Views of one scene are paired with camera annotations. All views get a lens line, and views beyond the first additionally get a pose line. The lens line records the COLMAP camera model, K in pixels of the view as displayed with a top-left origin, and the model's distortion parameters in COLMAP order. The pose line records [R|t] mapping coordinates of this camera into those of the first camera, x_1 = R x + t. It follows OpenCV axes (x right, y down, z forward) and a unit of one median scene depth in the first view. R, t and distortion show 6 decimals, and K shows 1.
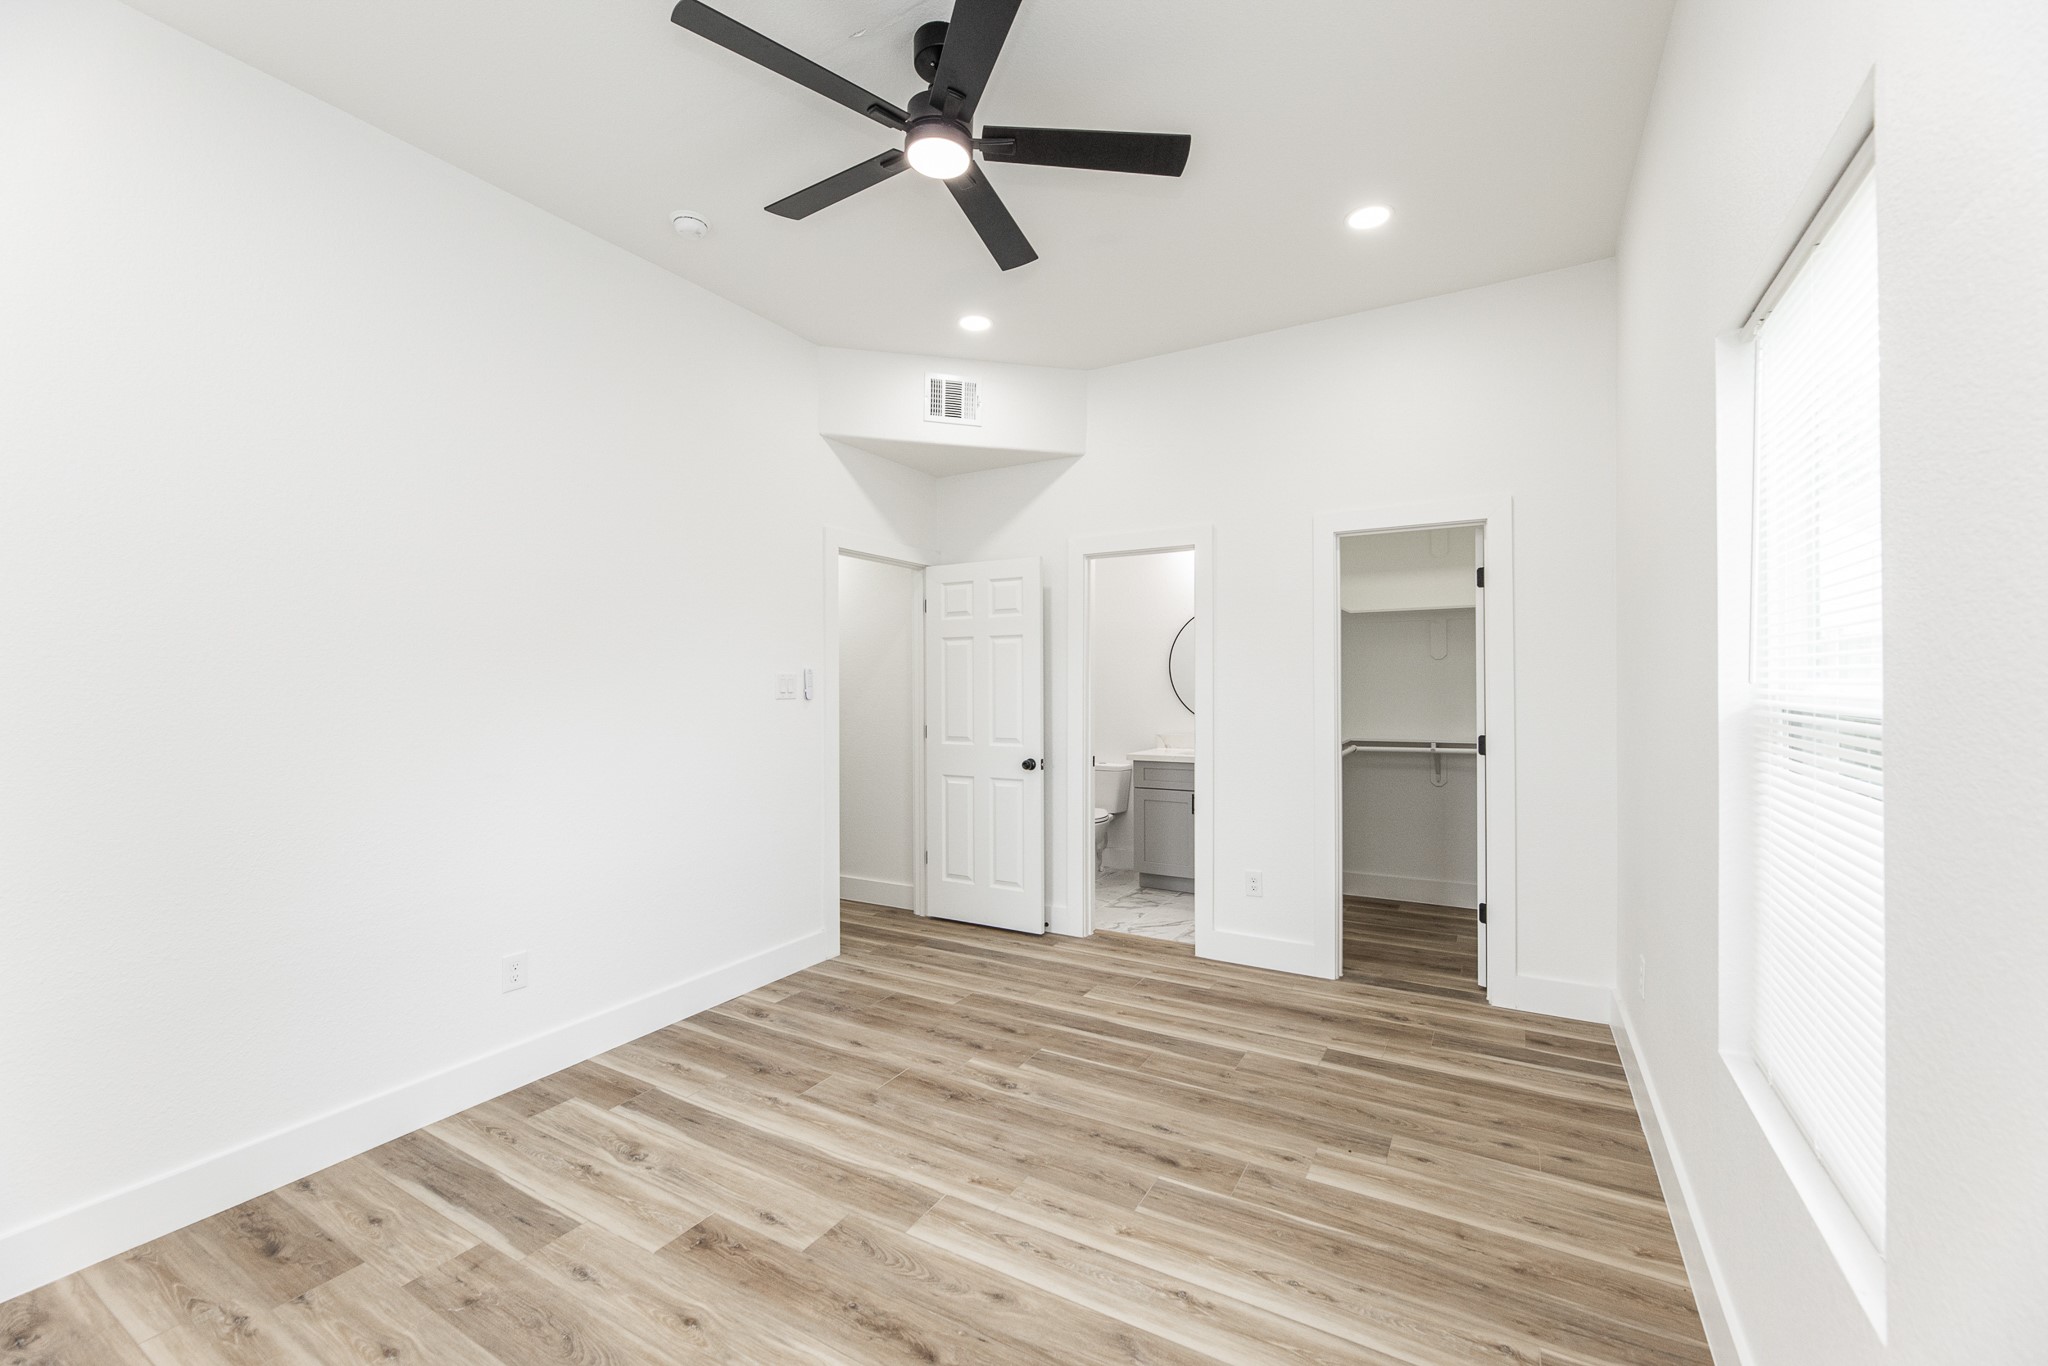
lens RADIAL K [[821.8, 0, 1025.2], [0, 821.8, 687.8], [0, 0, 1]] dist [-0.002532, 0.000269]
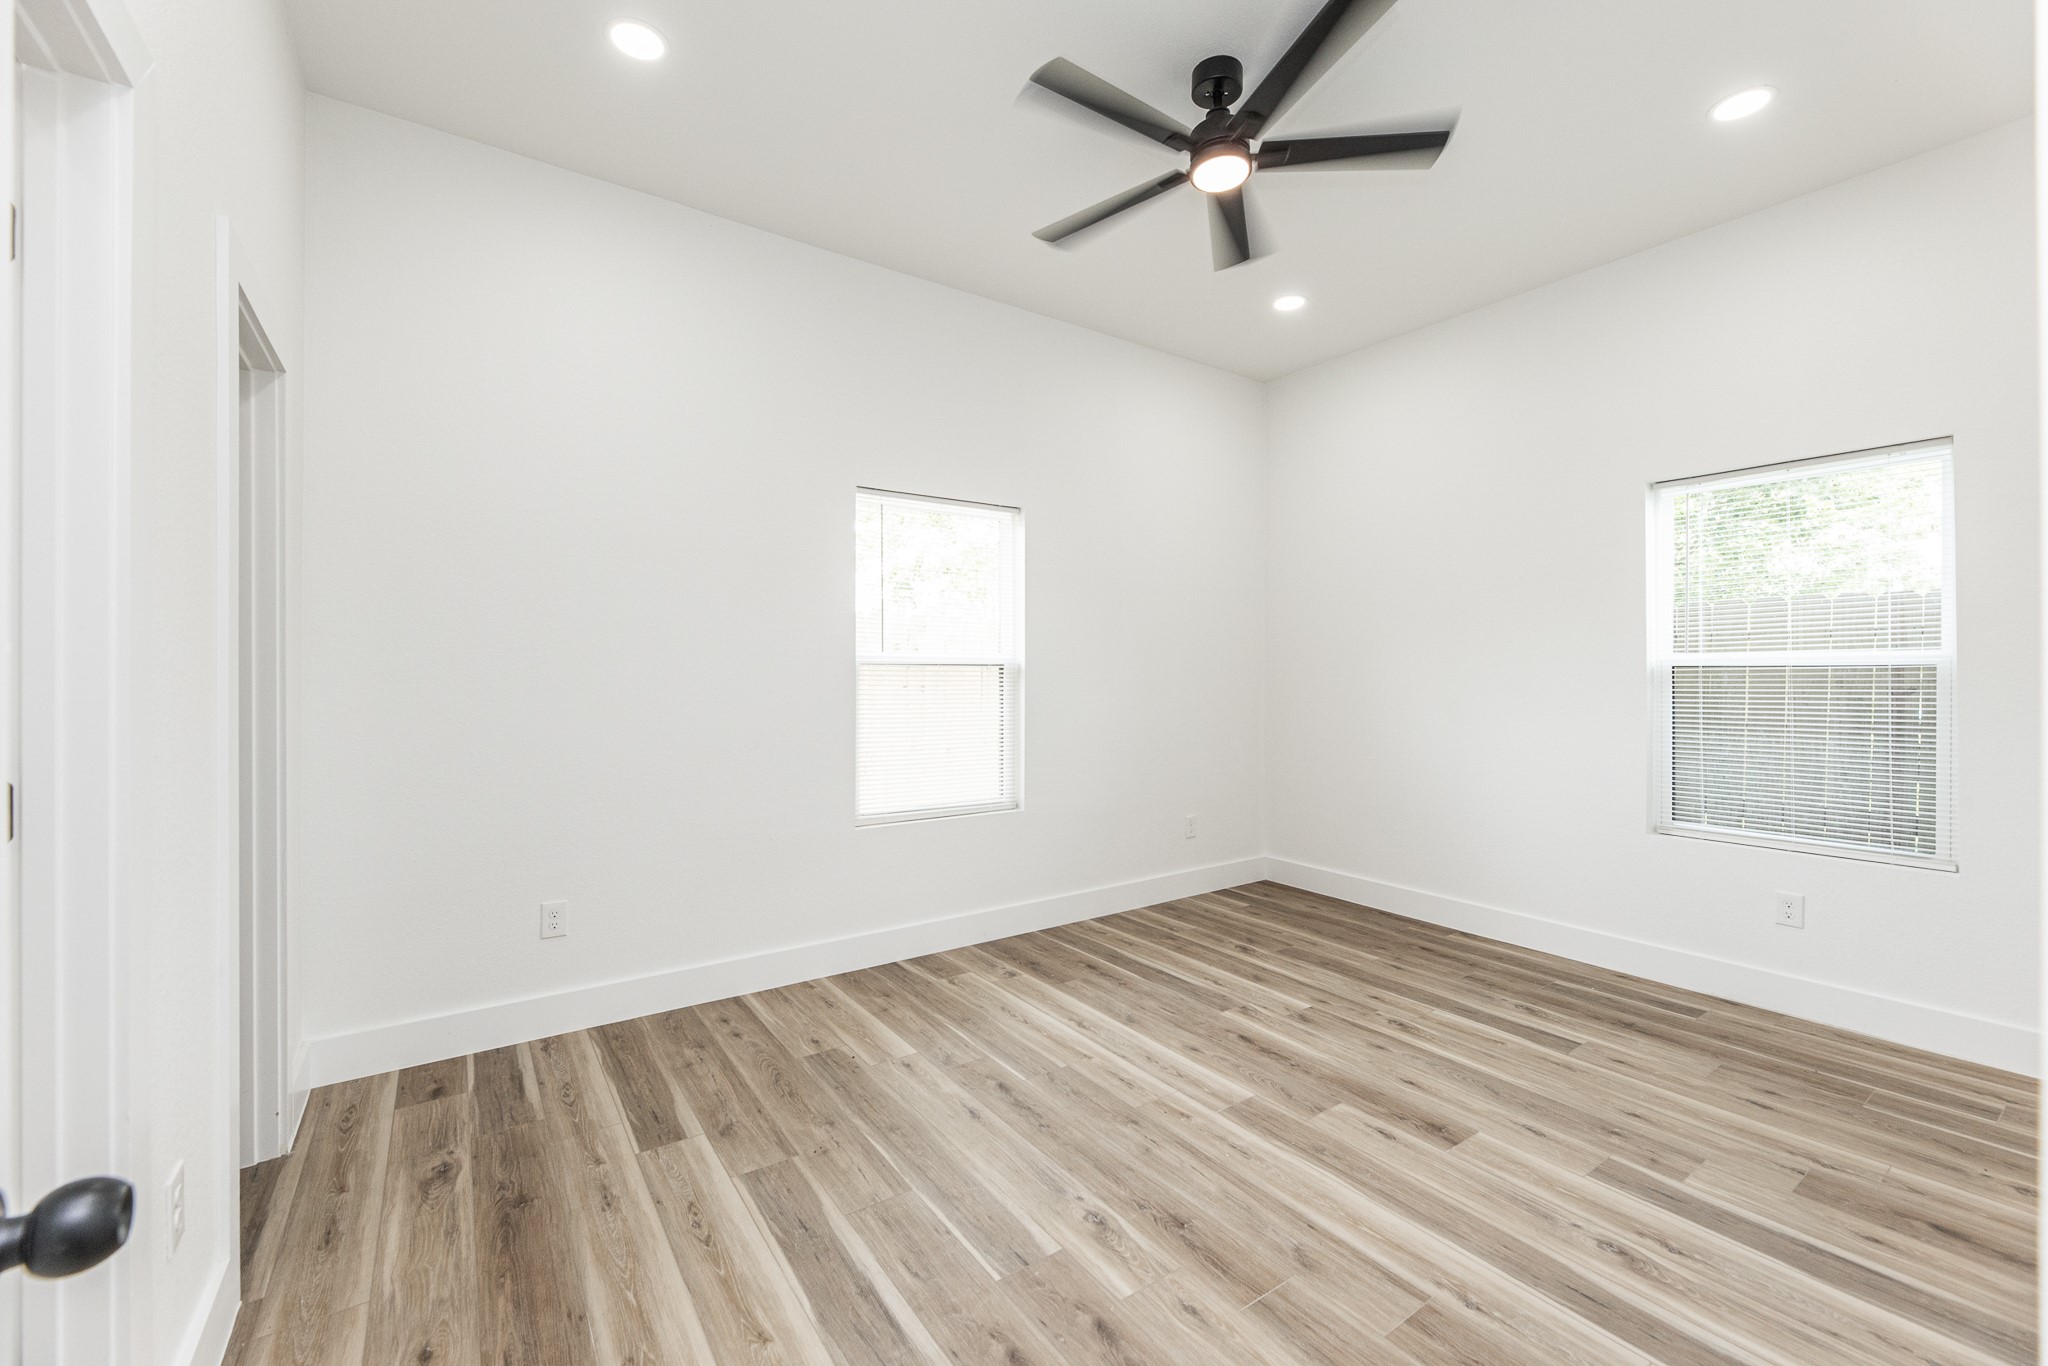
lens RADIAL K [[821.8, 0, 1021.7], [0, 821.8, 665.4], [0, 0, 1]] dist [-0.002532, 0.000269]
pose [[-0.905259, 0.009037, 0.424764, -0.293397], [0.005957, 0.999945, -0.008579, 0.030811], [-0.424819, -0.005236, -0.905263, 1.863083]]
